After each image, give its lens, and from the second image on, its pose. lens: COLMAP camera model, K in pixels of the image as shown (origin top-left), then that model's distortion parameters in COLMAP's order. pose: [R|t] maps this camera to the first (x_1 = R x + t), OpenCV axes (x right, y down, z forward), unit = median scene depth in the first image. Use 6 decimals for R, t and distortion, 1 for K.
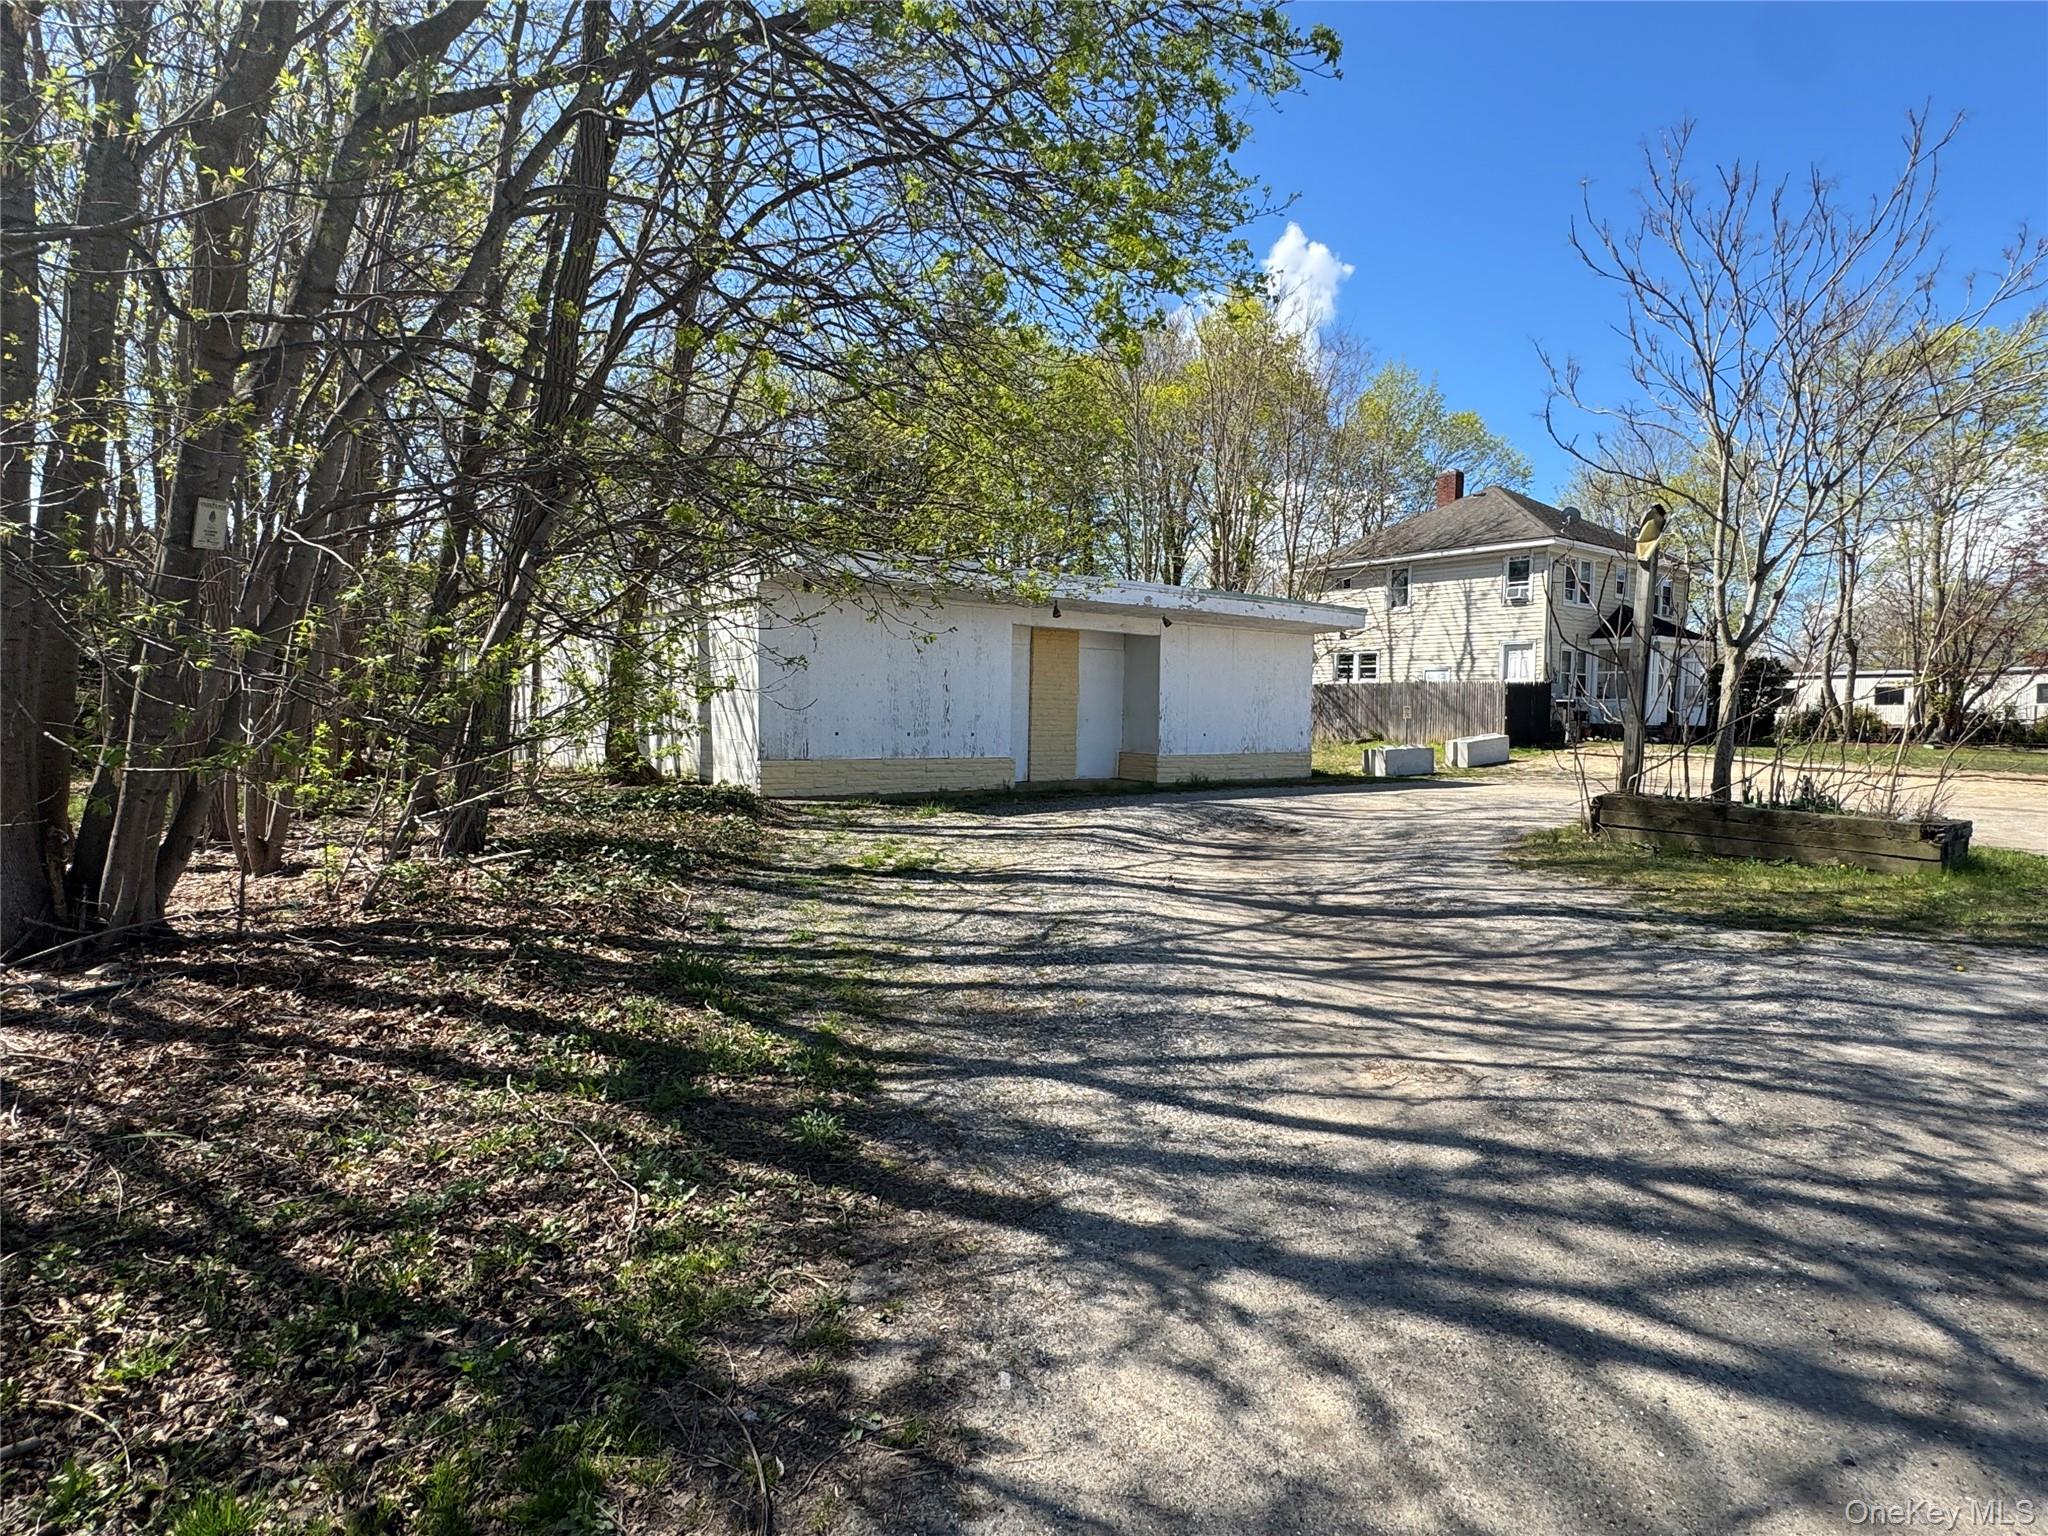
lens RADIAL K [[1092.5, 0, 1021.9], [0, 1092.5, 766.9], [0, 0, 1]] dist [-0.000593, -0.000254]
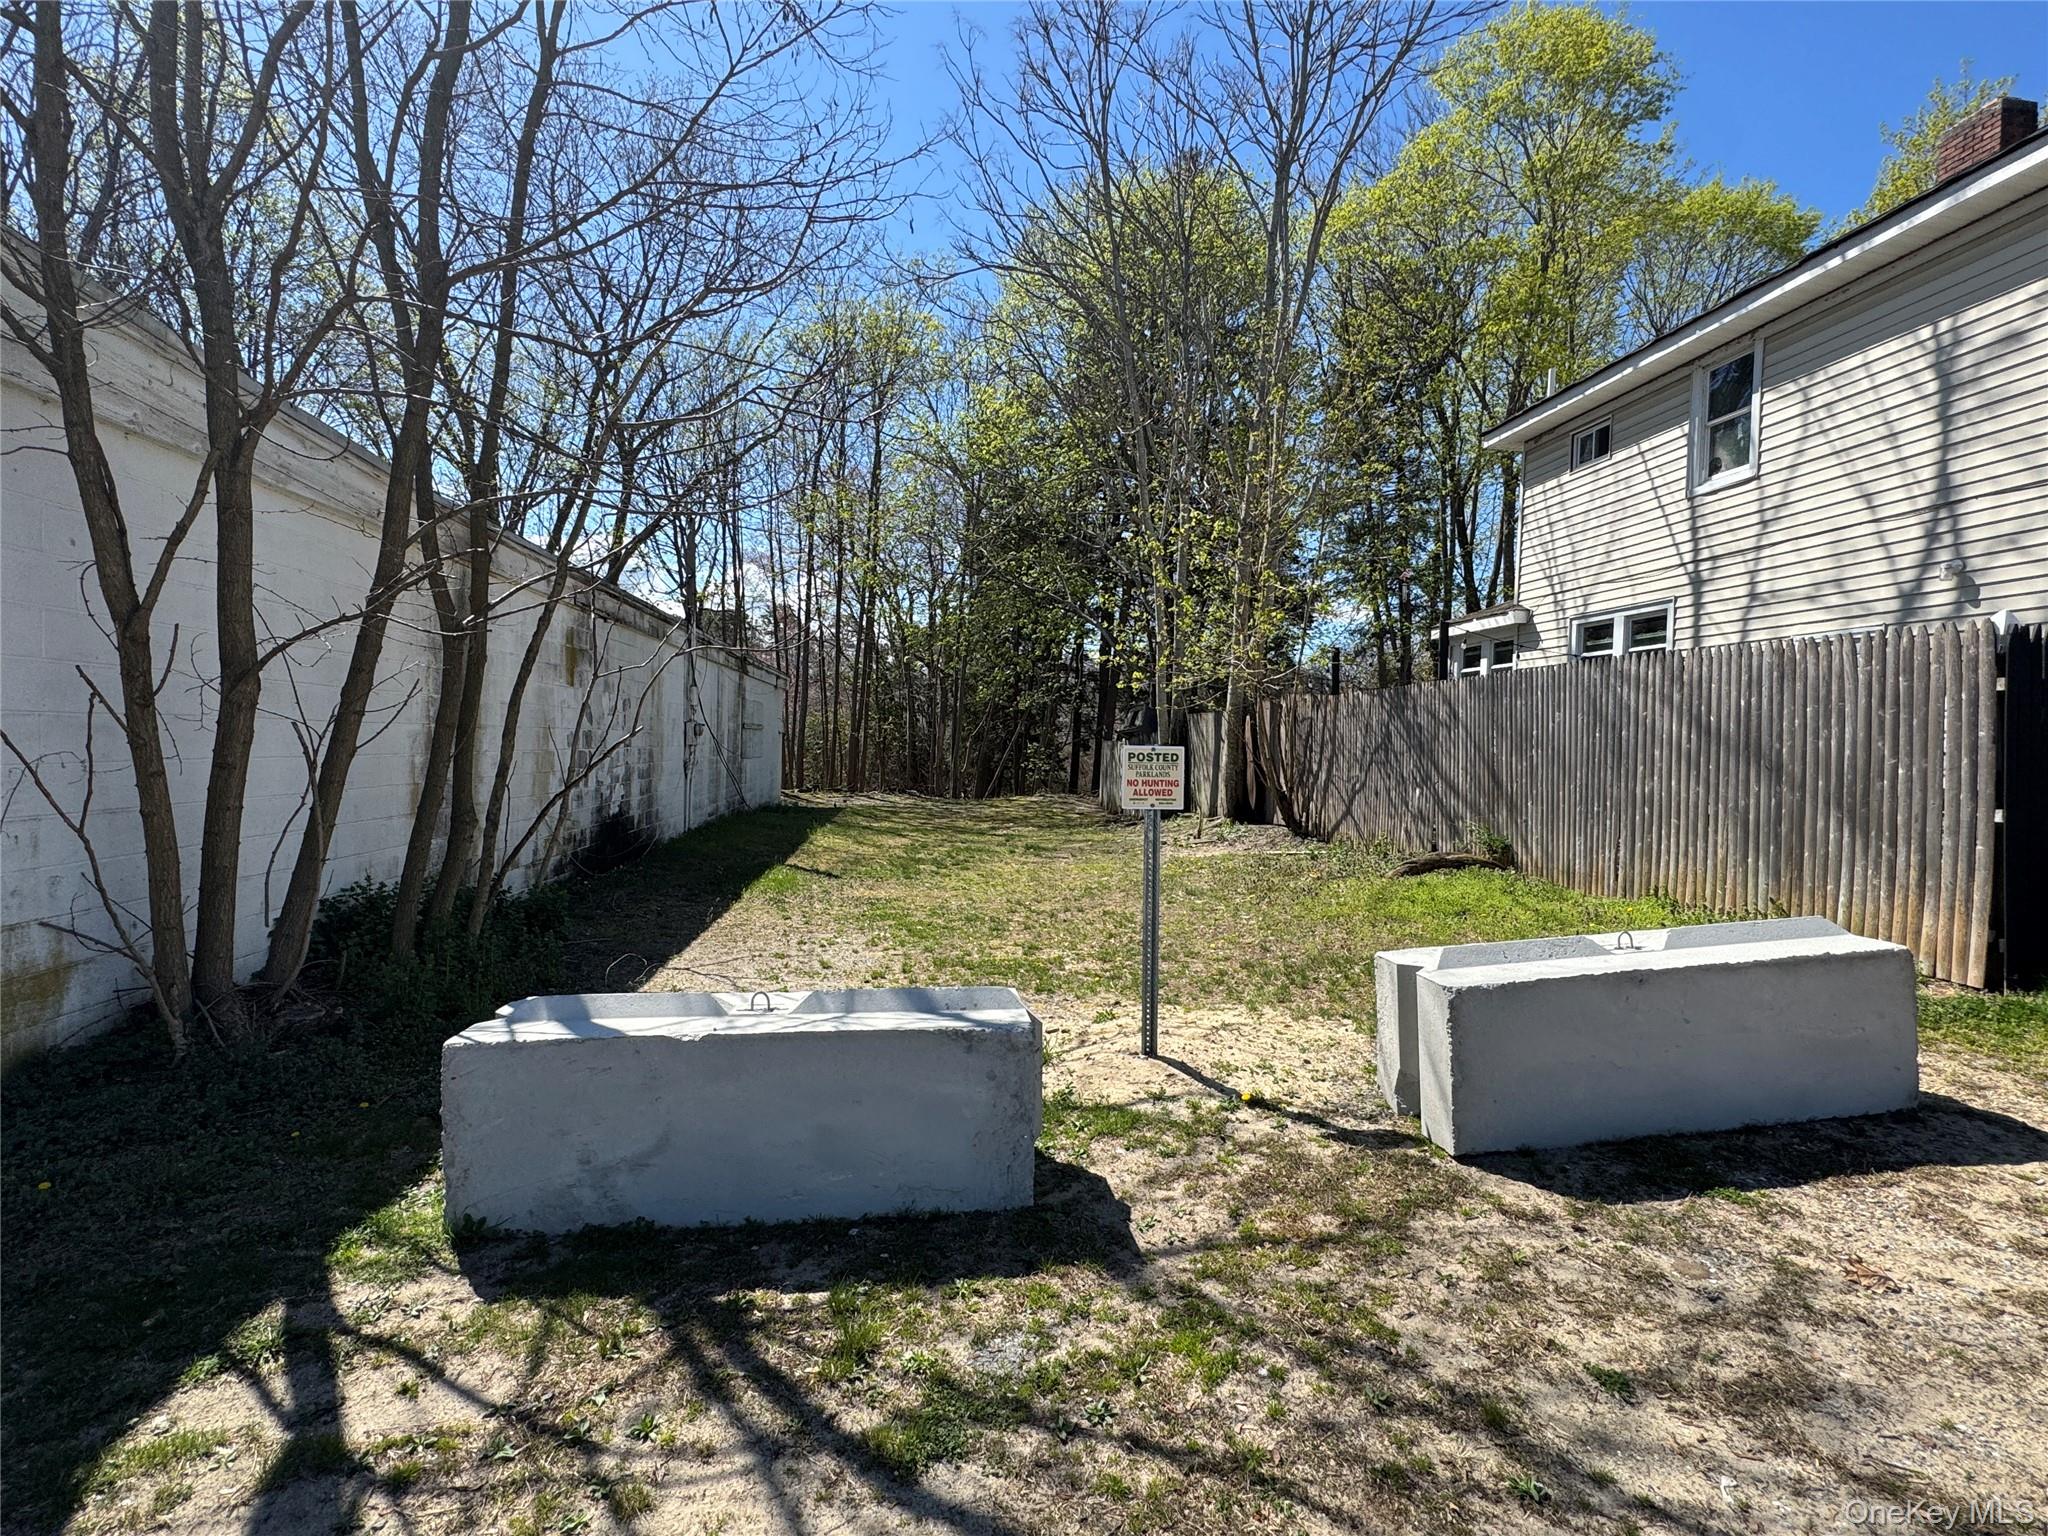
lens RADIAL K [[968.4, 0, 1027.5], [0, 968.4, 772.5], [0, 0, 1]] dist [0.001100, 0.000341]
pose [[0.863364, 0.016272, -0.504319, 0.425182], [-0.034250, 0.999065, -0.026398, -0.046696], [0.503418, 0.040064, 0.863114, 0.856317]]
